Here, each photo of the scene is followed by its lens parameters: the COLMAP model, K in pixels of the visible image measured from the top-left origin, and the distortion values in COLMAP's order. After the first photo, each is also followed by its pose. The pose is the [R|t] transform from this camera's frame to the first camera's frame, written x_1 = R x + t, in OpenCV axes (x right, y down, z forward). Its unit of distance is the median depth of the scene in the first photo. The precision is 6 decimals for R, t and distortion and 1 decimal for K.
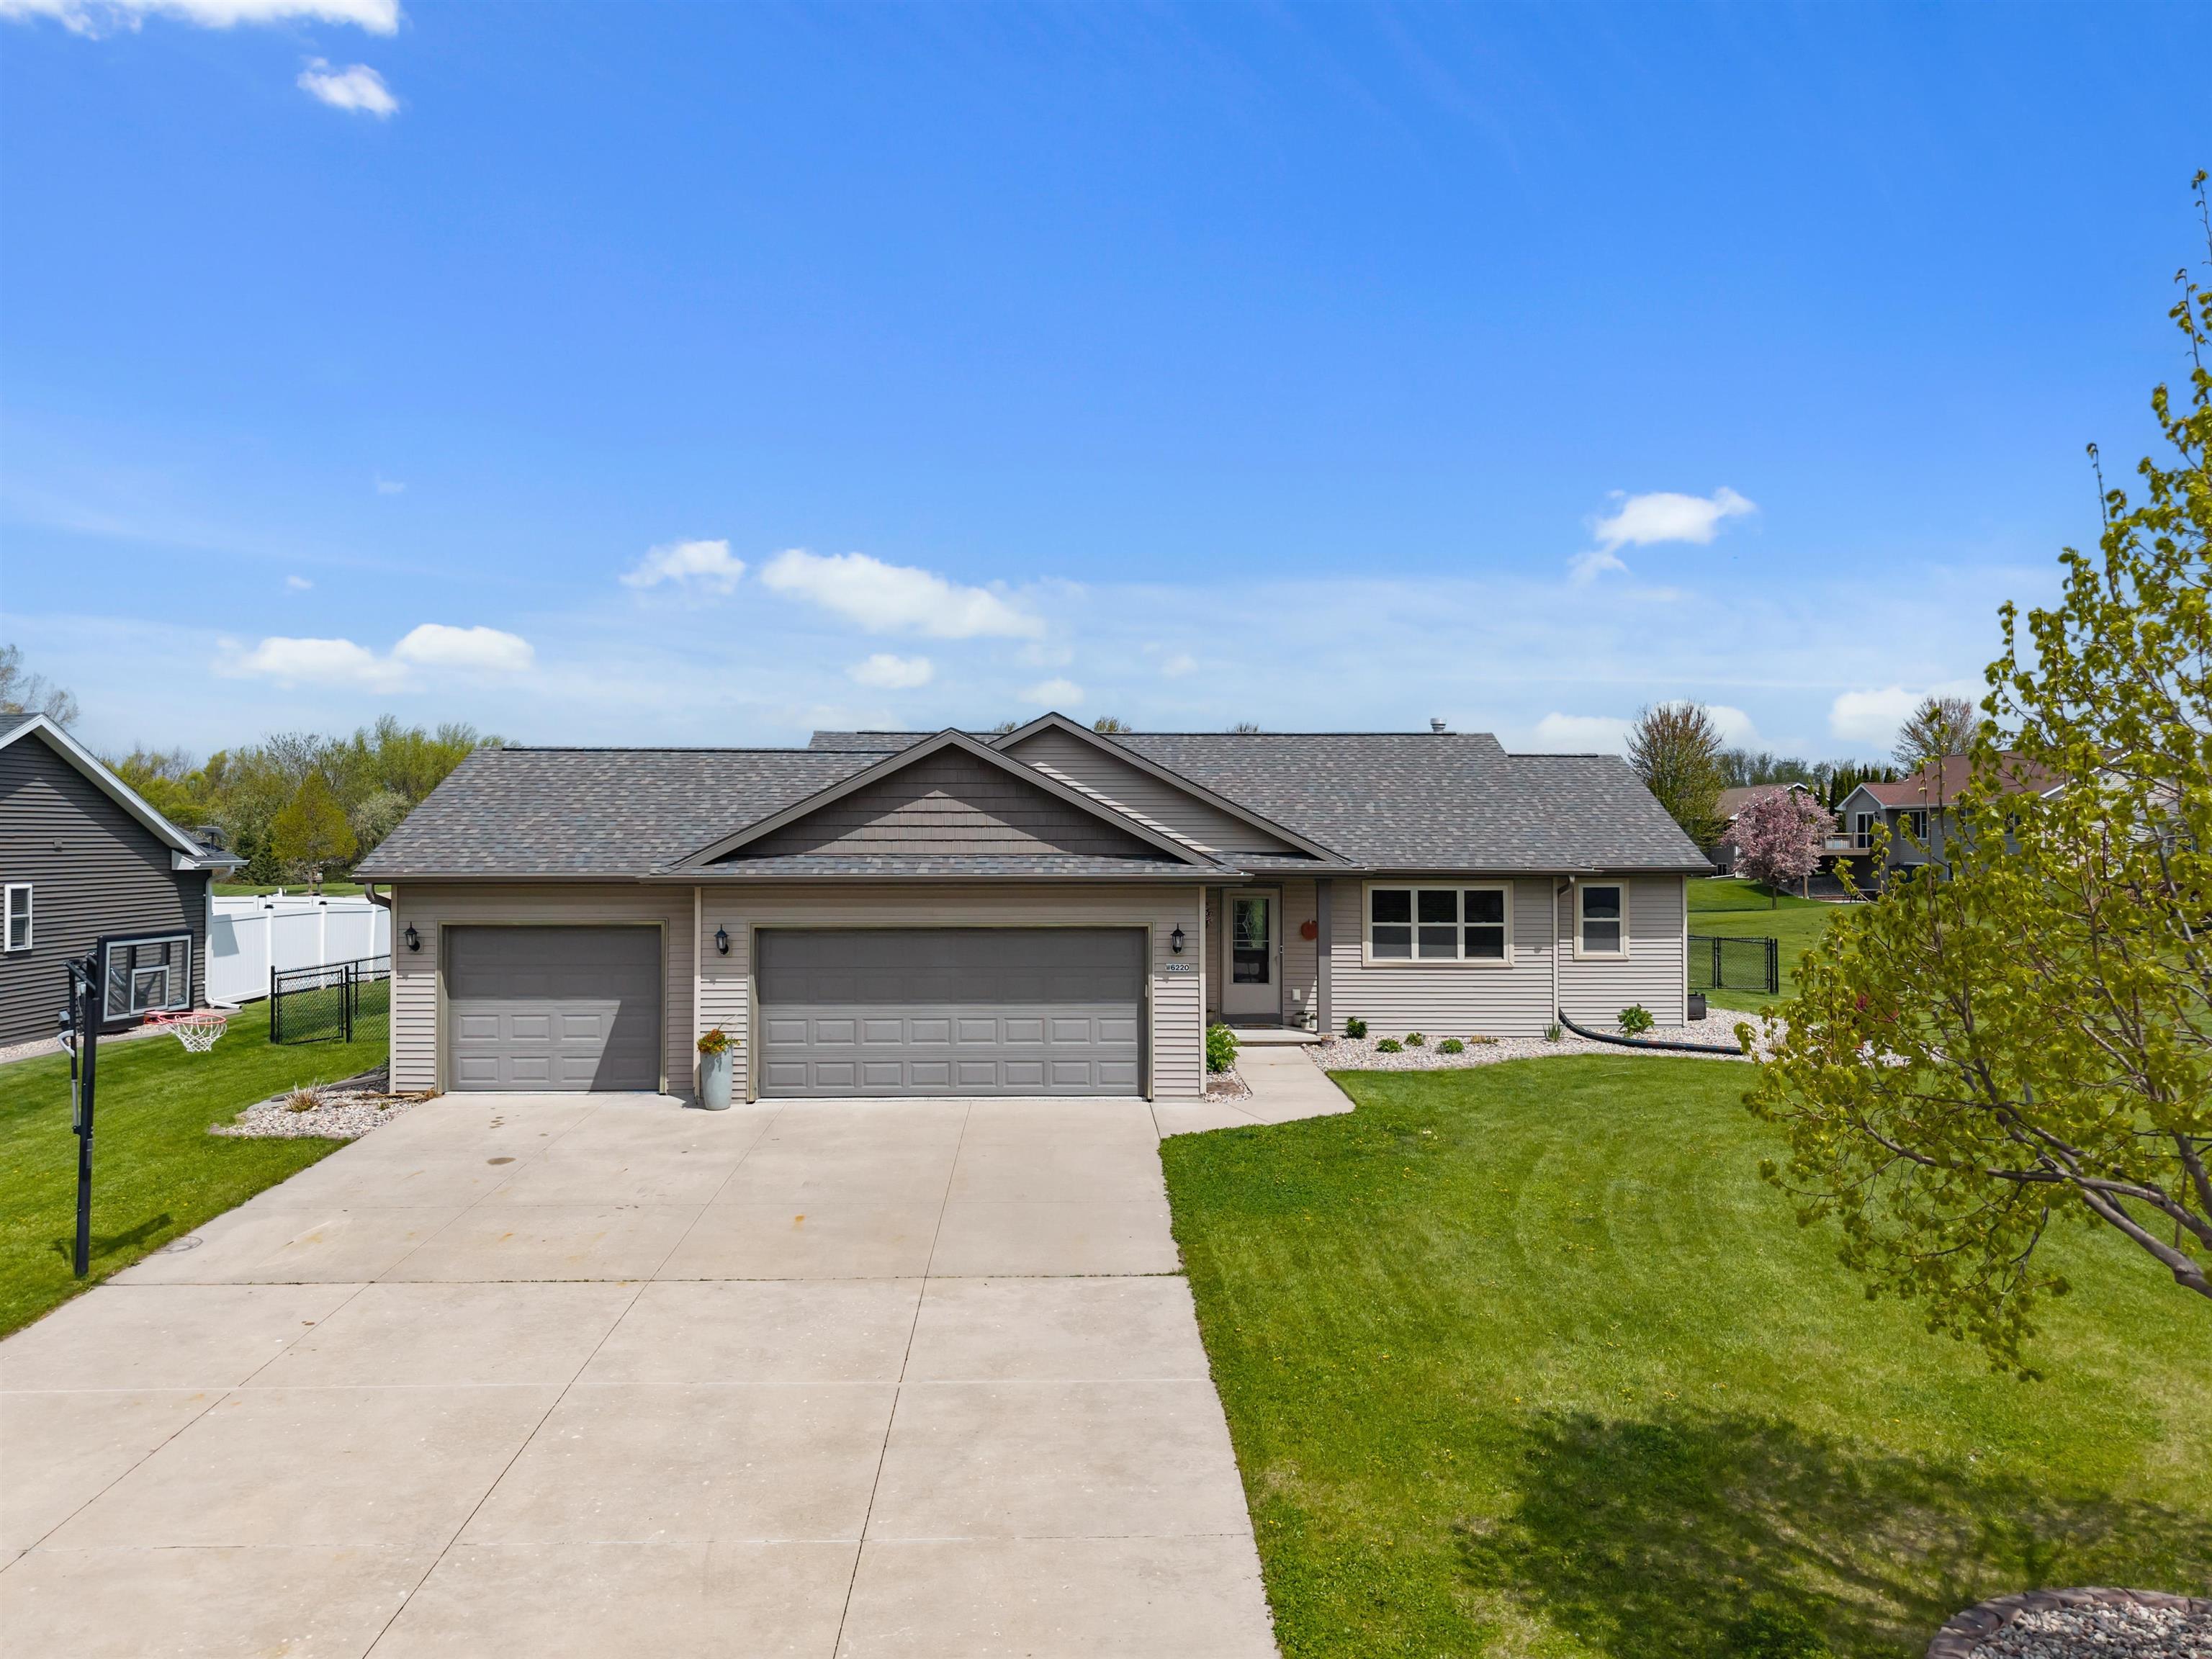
lens RADIAL K [[1477.3, 0, 1106.0], [0, 1477.3, 829.5], [0, 0, 1]] dist [0.030832, -0.035103]
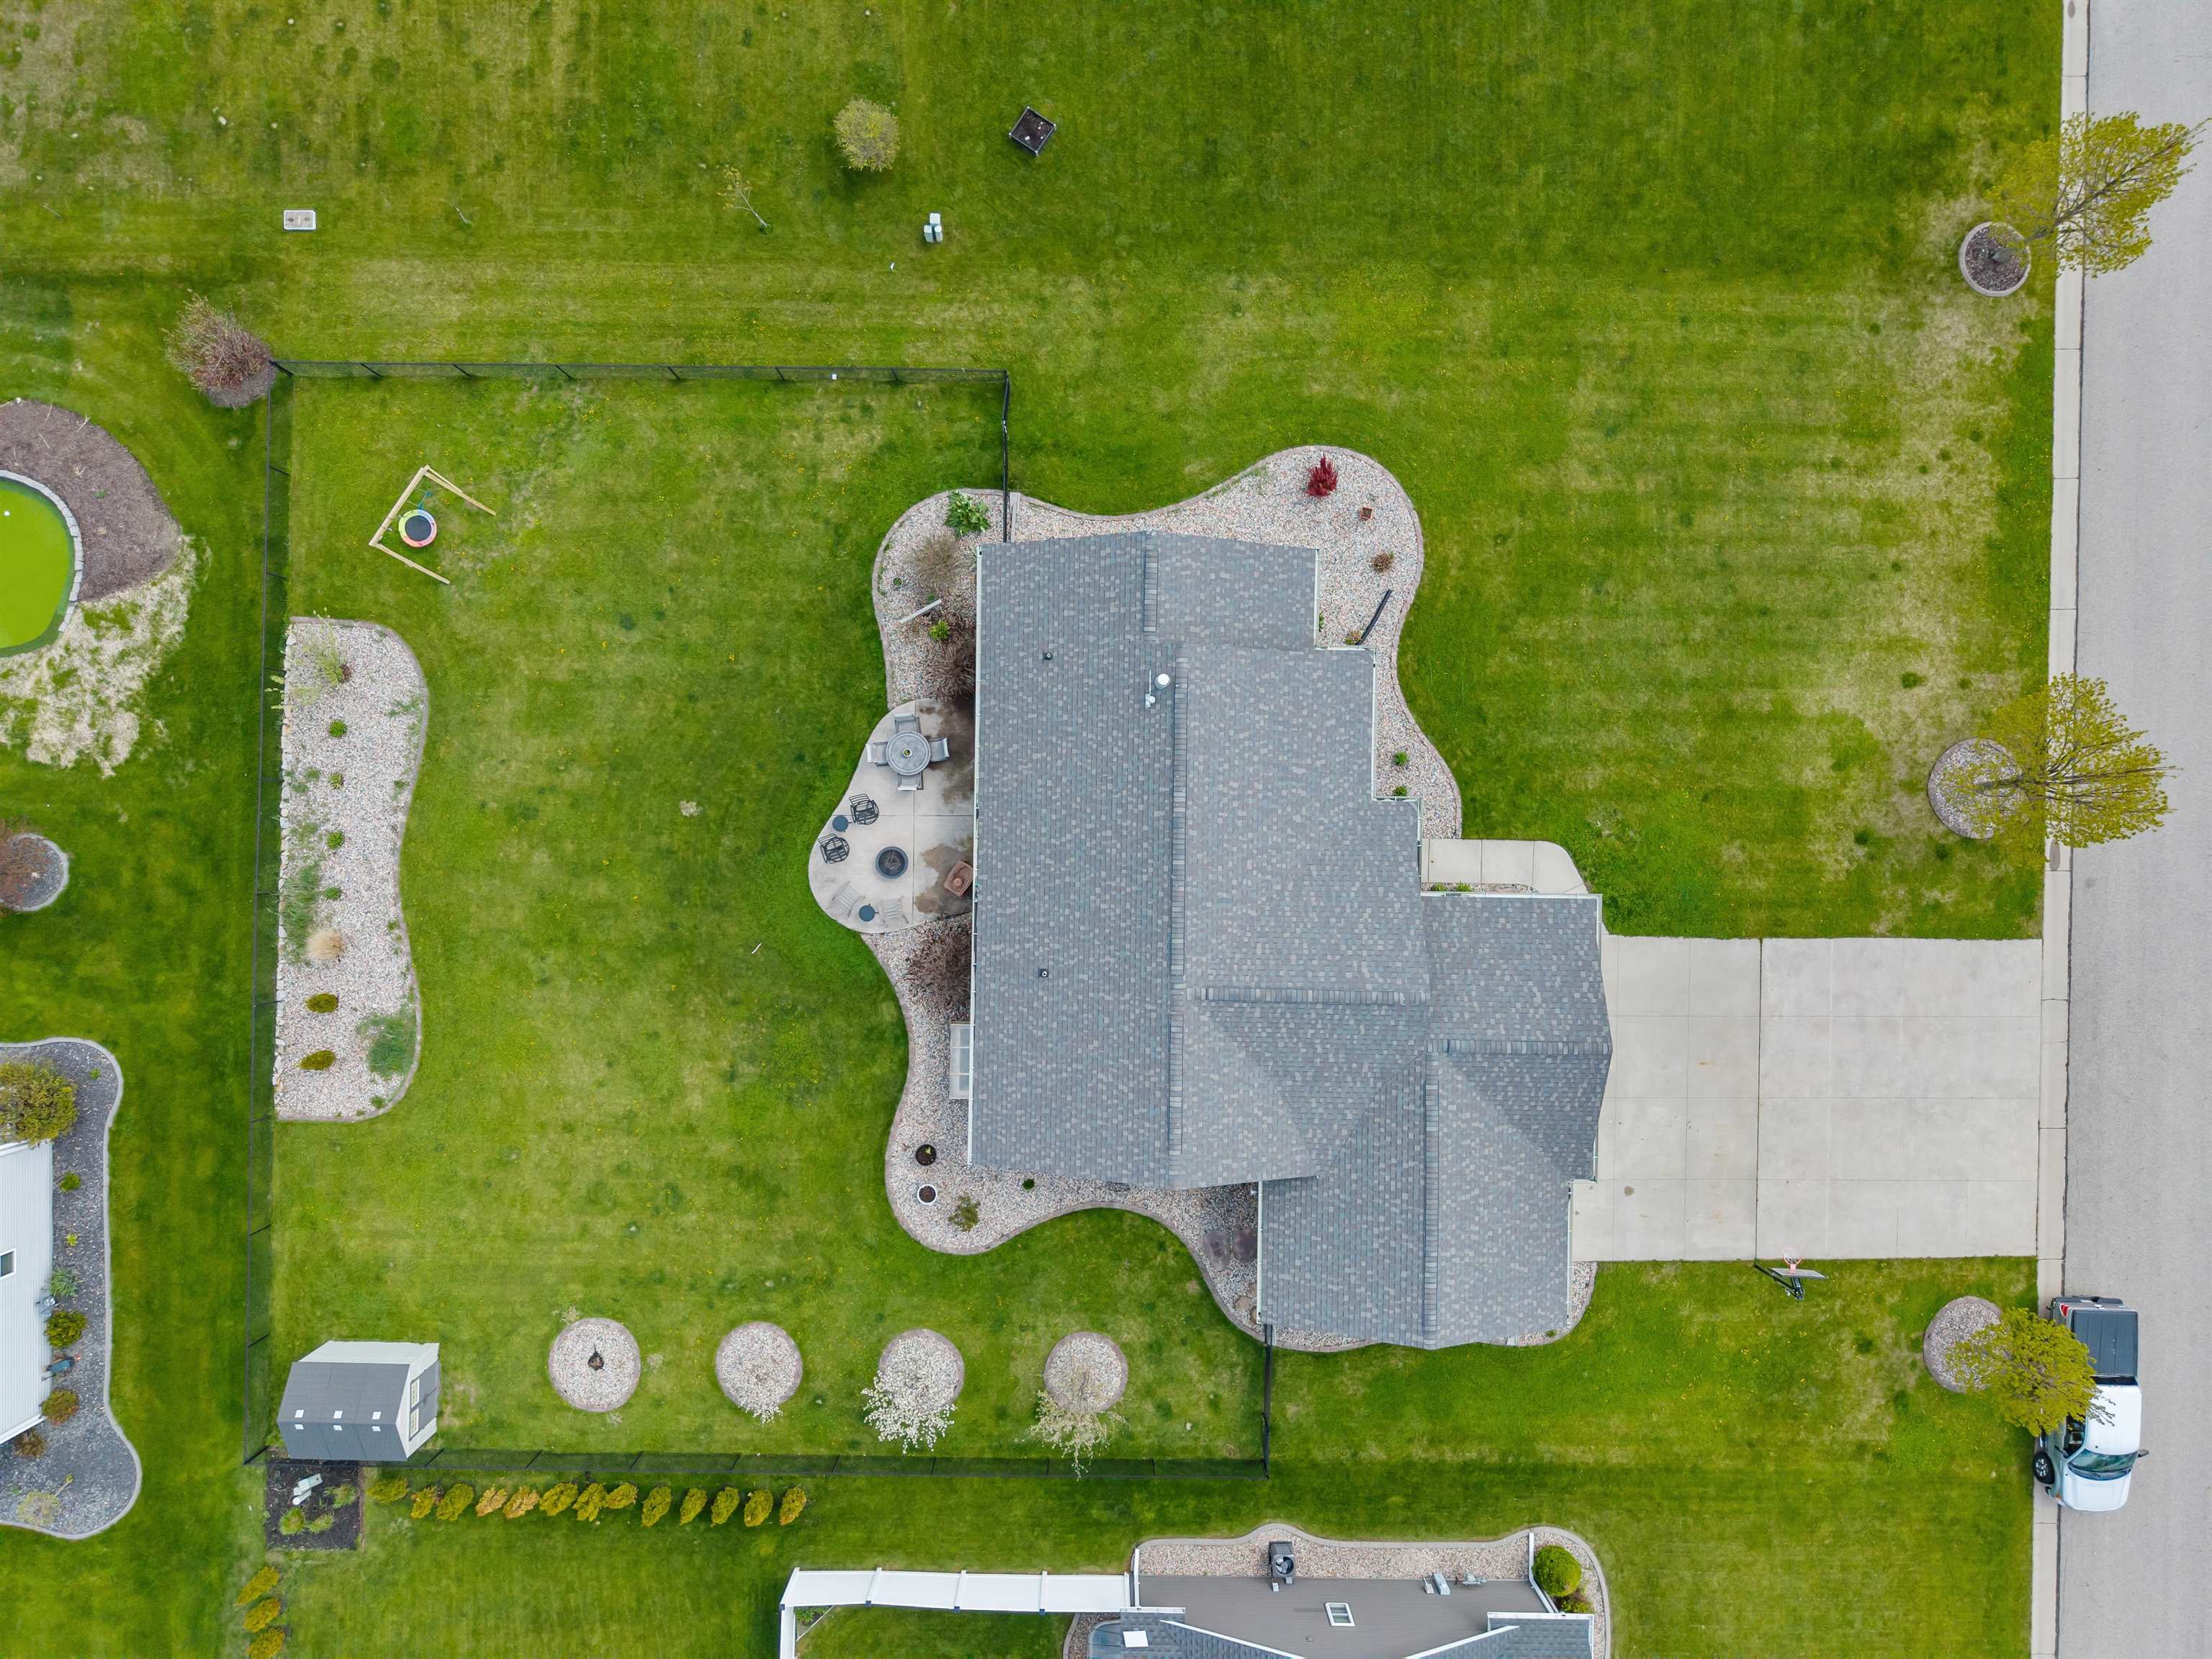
lens RADIAL K [[1477.3, 0, 1106.0], [0, 1477.3, 829.5], [0, 0, 1]] dist [0.030832, -0.035103]
pose [[0.038955, -0.999231, -0.004510, 0.160933], [0.002618, -0.004411, 0.999987, -1.904998], [-0.999238, -0.038966, 0.002444, 1.550887]]
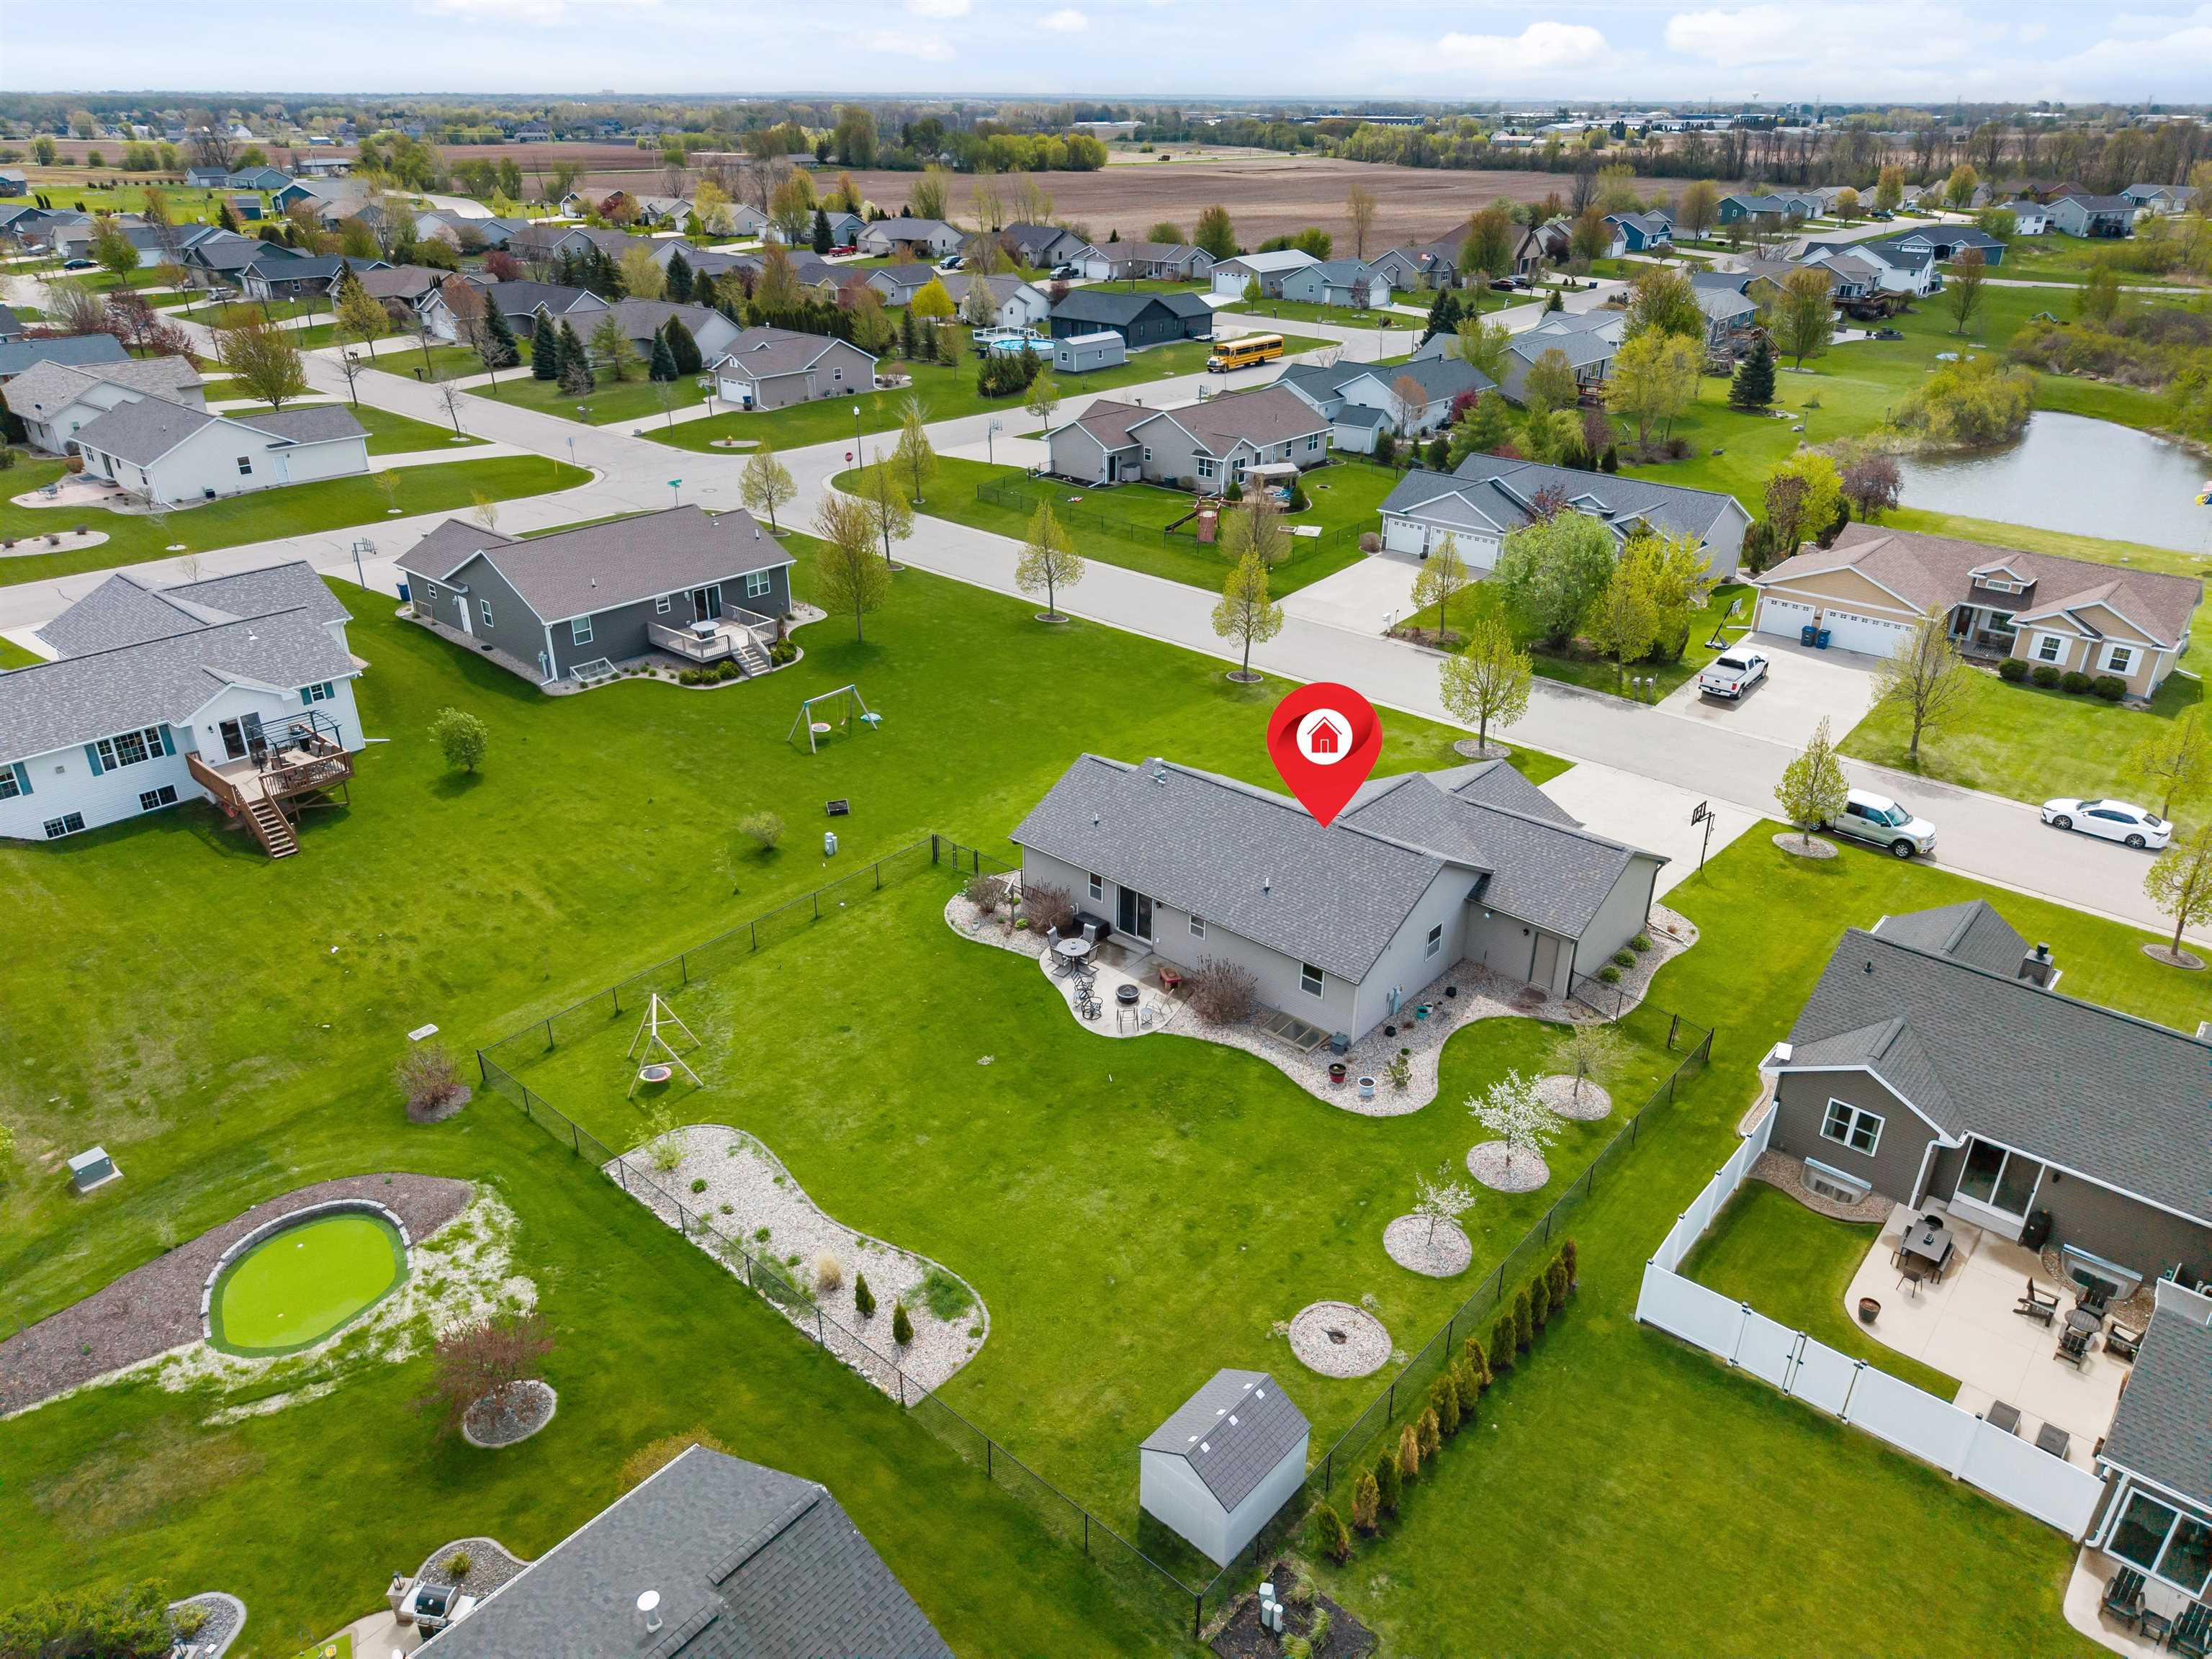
lens RADIAL K [[1477.3, 0, 1106.0], [0, 1477.3, 829.5], [0, 0, 1]] dist [0.030832, -0.035103]
pose [[-0.736671, -0.307626, 0.602231, -1.393307], [-0.002258, 0.891657, 0.452705, -1.293237], [-0.676248, 0.332135, -0.657553, 3.539306]]
